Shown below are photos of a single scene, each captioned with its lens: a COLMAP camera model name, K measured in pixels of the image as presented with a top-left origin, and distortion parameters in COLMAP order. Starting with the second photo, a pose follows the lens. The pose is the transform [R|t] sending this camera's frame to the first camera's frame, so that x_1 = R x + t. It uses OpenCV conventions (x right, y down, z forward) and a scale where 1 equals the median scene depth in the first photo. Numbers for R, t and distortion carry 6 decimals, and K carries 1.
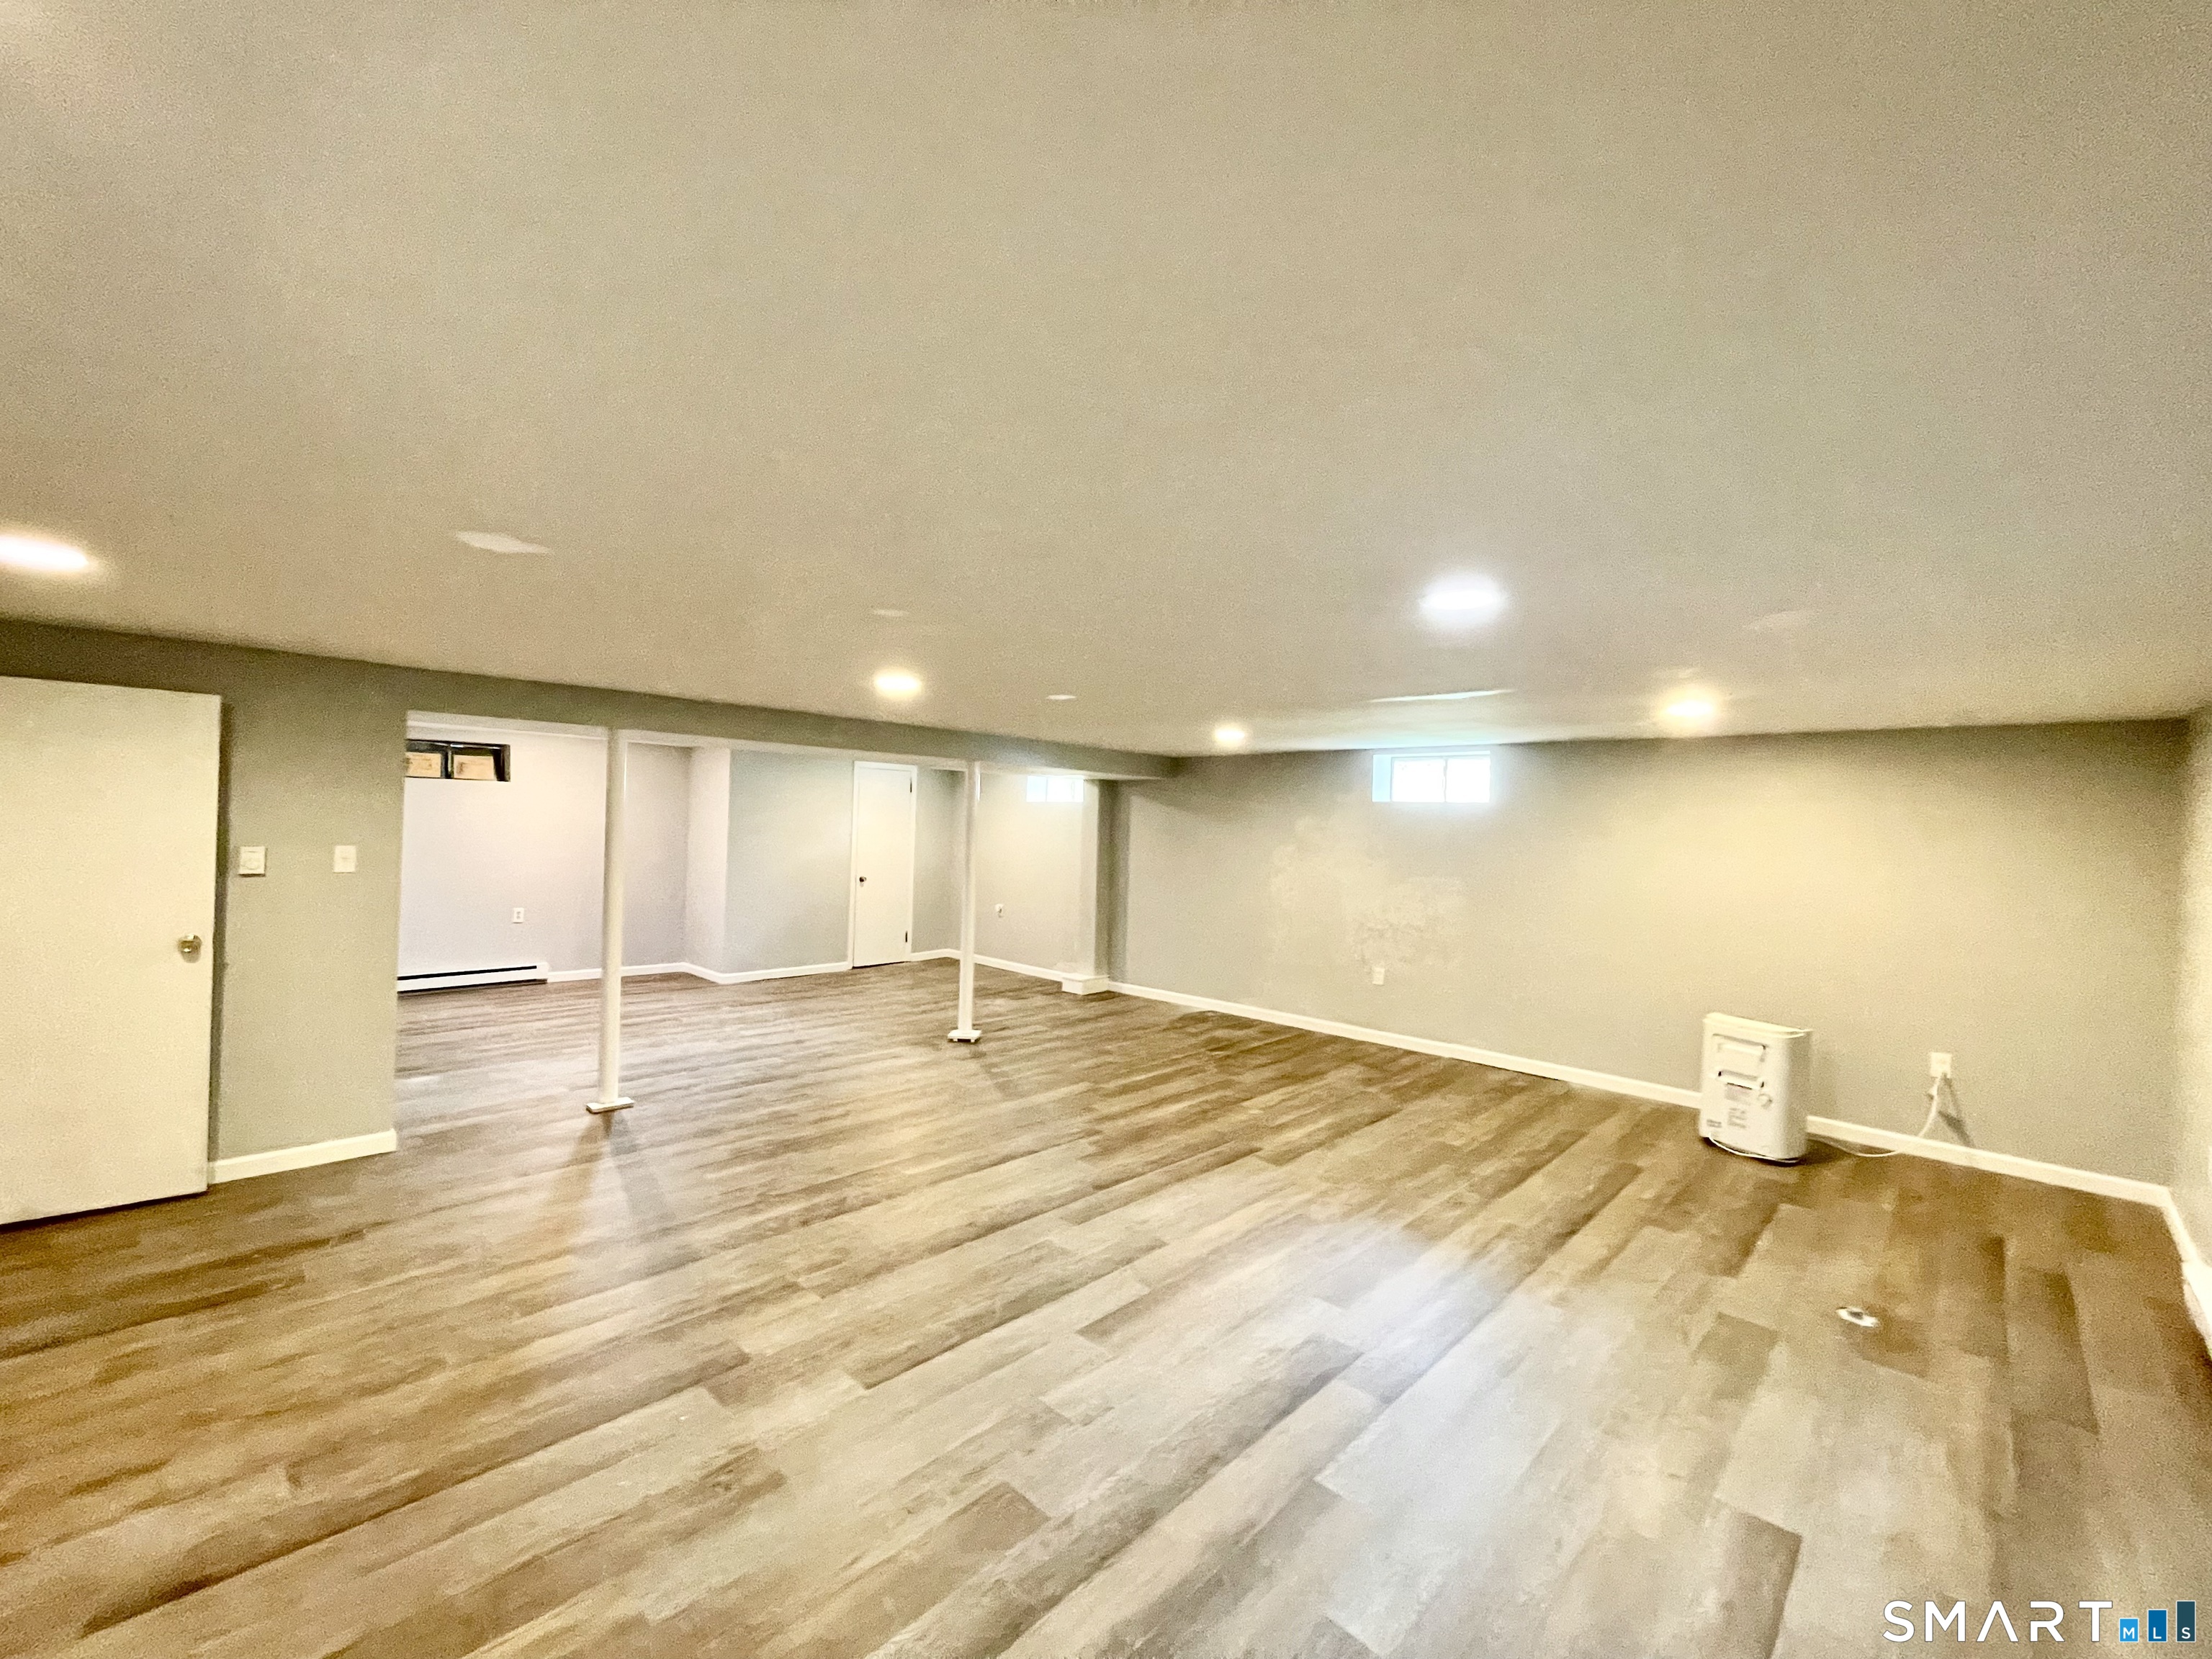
lens RADIAL K [[926.3, 0, 1106.0], [0, 926.3, 829.5], [0, 0, 1]] dist [-0.001446, 0.000192]
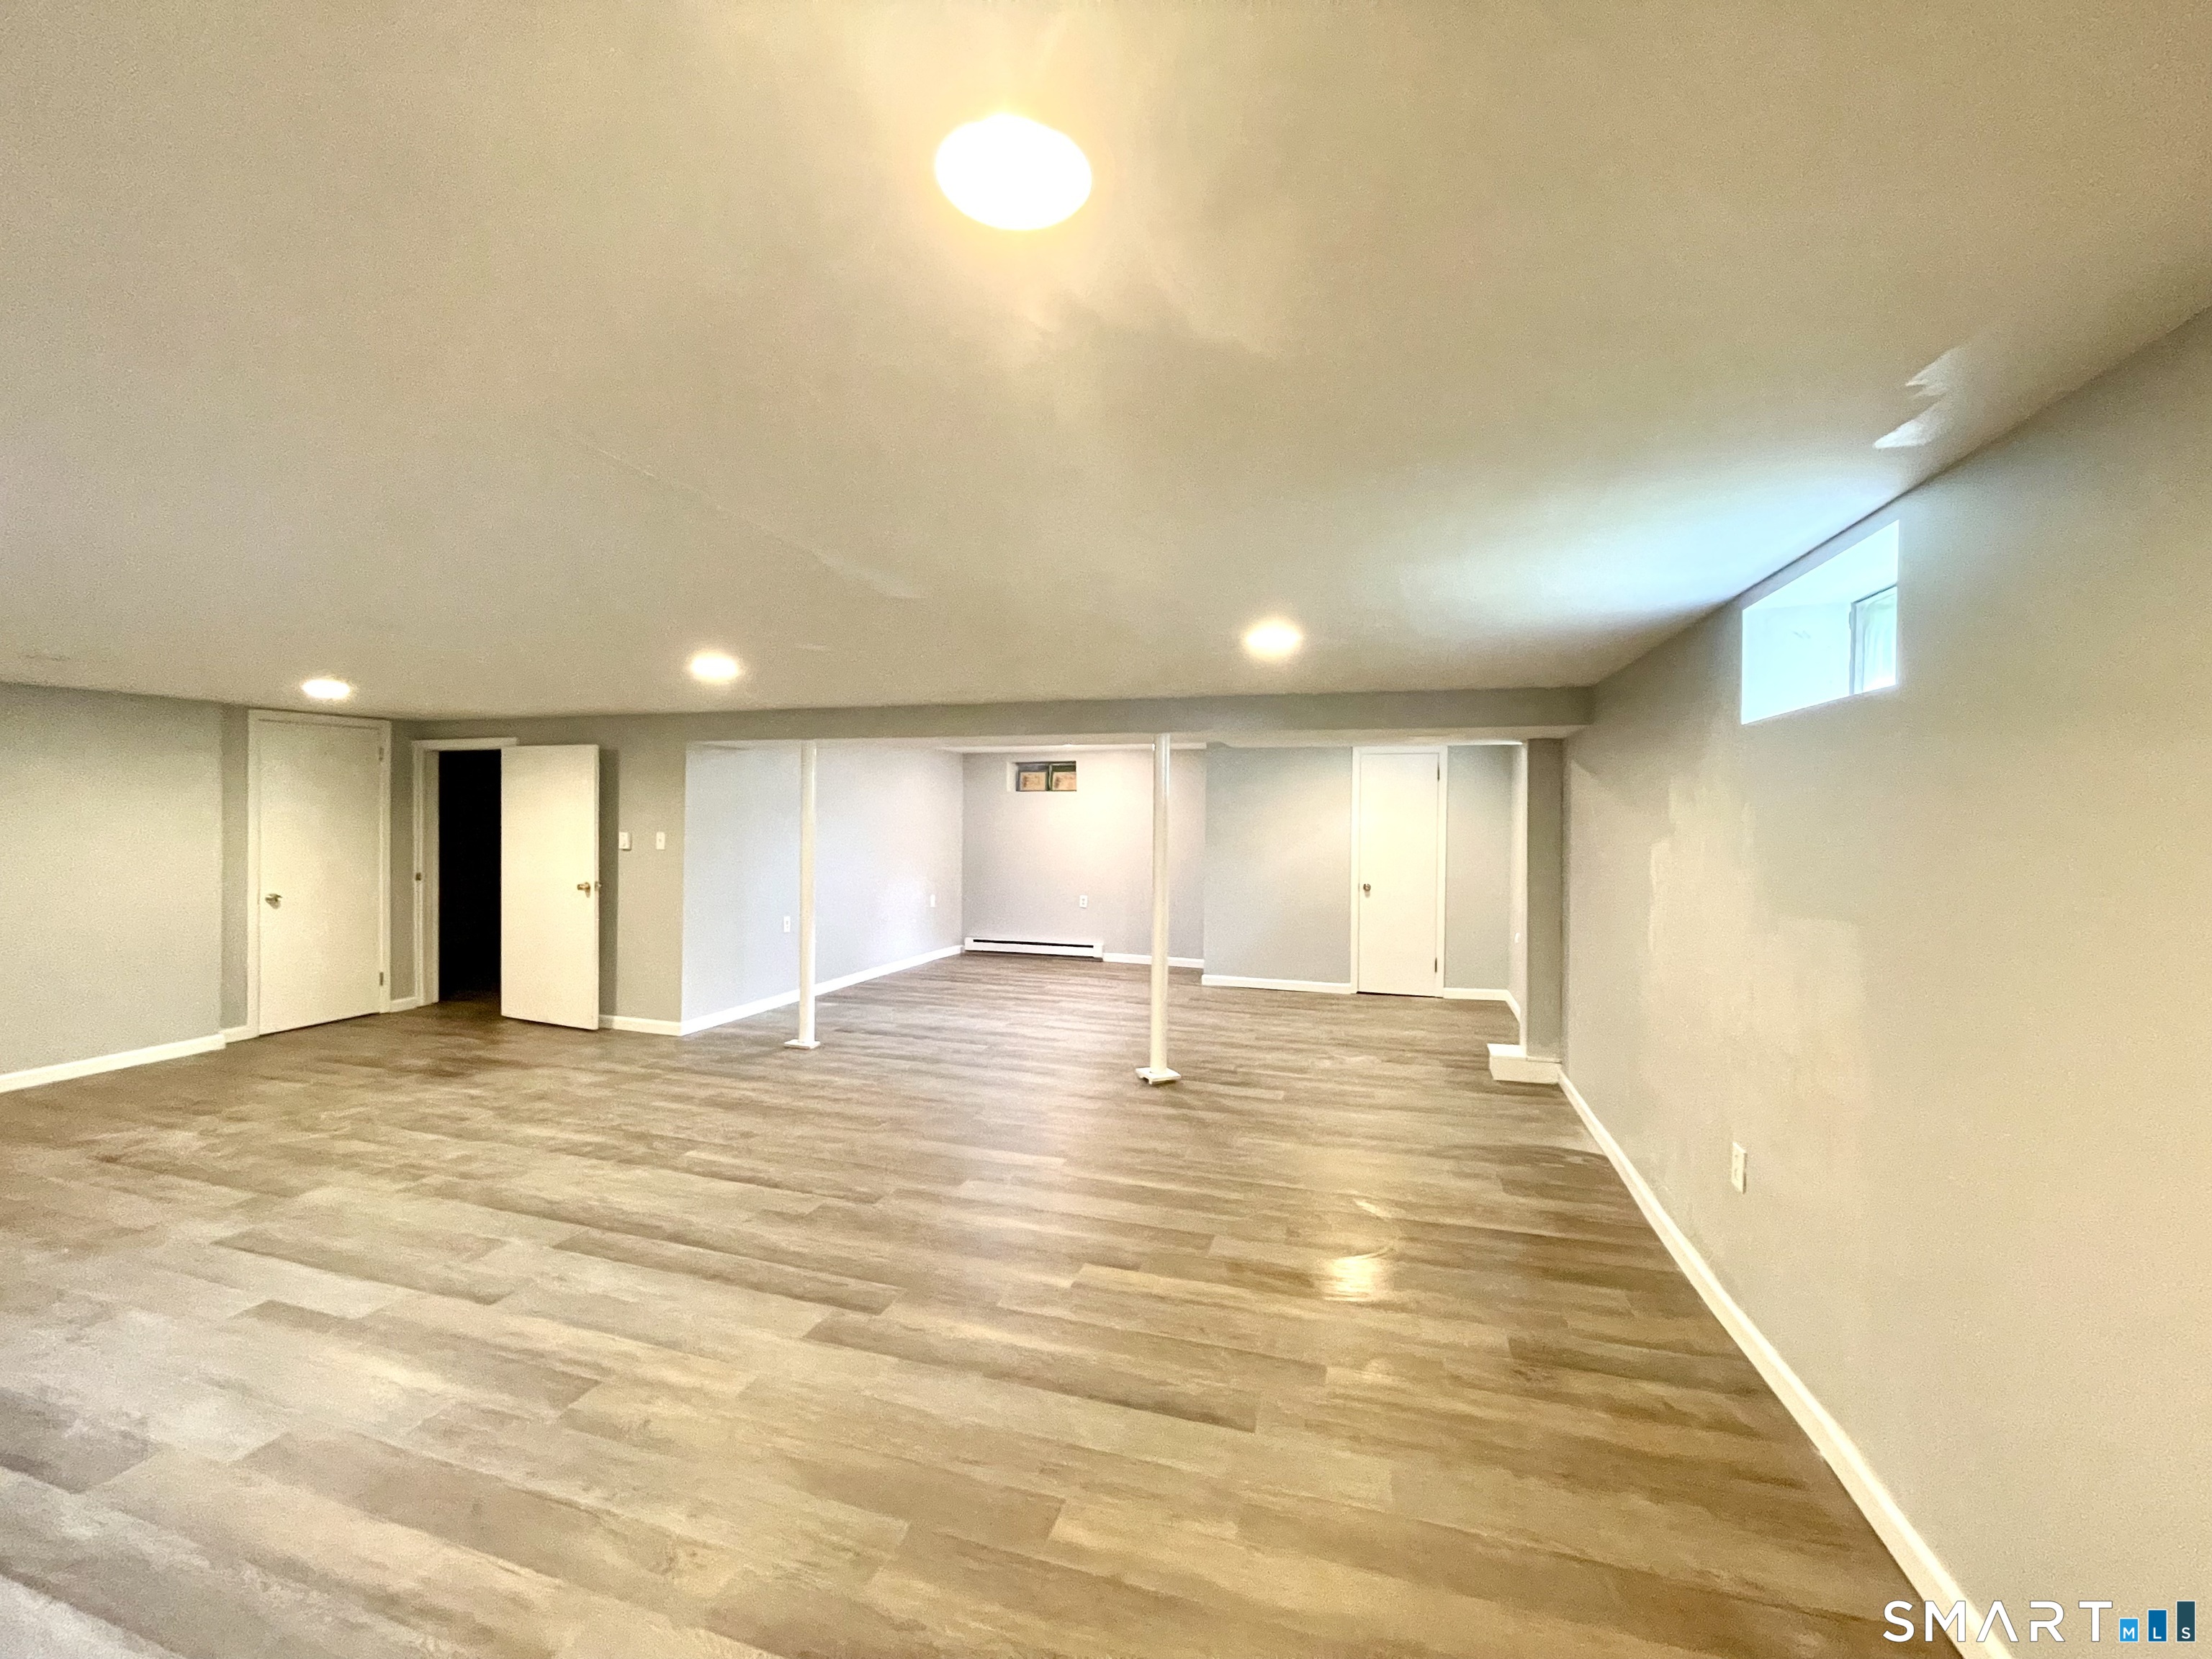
lens RADIAL K [[926.3, 0, 1106.0], [0, 926.3, 829.5], [0, 0, 1]] dist [-0.001446, 0.000192]
pose [[0.431143, -0.014012, -0.902175, 0.803897], [-0.002358, 0.999858, -0.016656, 0.032198], [0.902281, 0.009308, 0.431049, 0.877237]]
